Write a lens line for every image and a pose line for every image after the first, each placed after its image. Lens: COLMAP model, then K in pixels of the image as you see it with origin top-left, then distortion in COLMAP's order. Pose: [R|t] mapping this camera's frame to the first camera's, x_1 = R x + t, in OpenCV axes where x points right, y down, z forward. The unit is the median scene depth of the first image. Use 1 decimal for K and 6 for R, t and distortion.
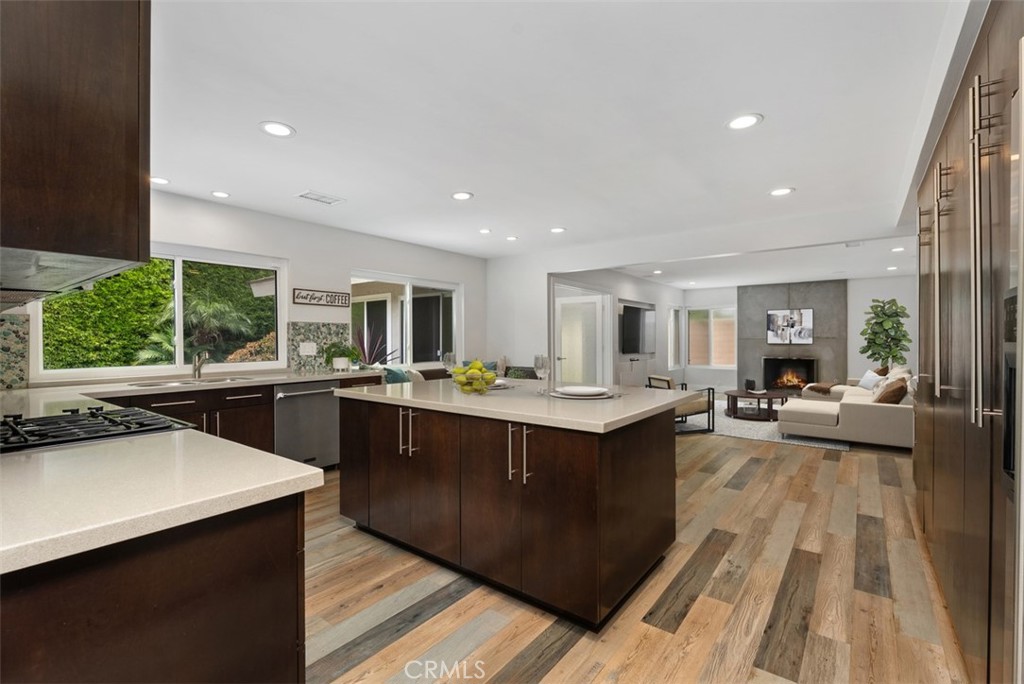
lens RADIAL K [[463.6, 0, 510.4], [0, 463.6, 340.8], [0, 0, 1]] dist [-0.002043, -0.001346]
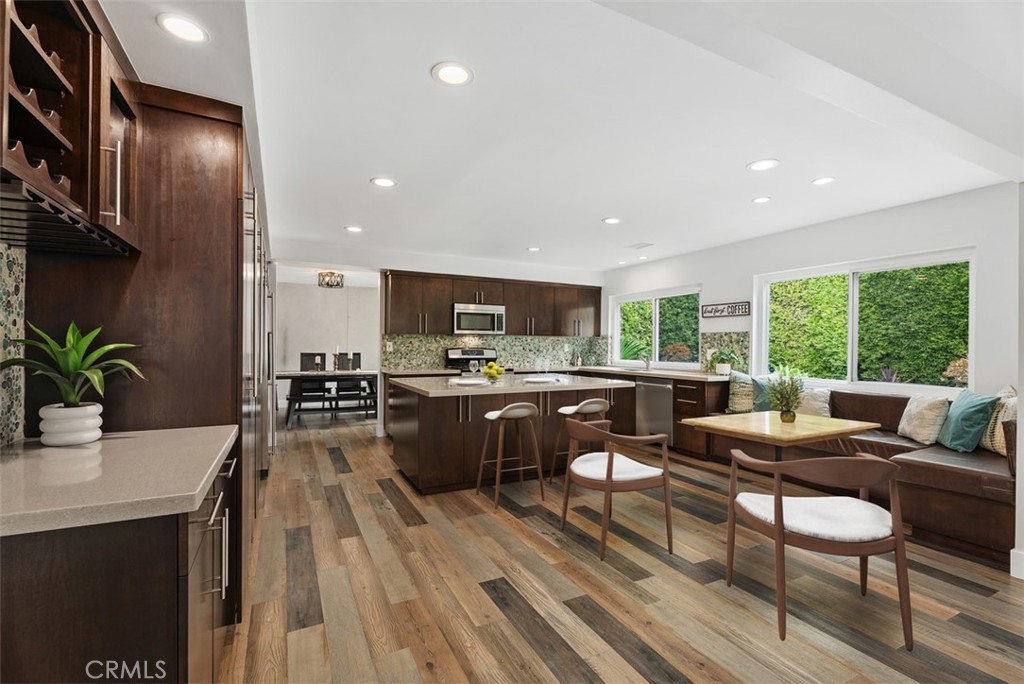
lens RADIAL K [[463.6, 0, 511.0], [0, 463.6, 346.8], [0, 0, 1]] dist [-0.002043, -0.001346]
pose [[-0.446121, 0.002260, -0.894970, 1.055344], [-0.008053, 0.999946, 0.006539, -0.008161], [0.894937, 0.010124, -0.446079, 1.325277]]
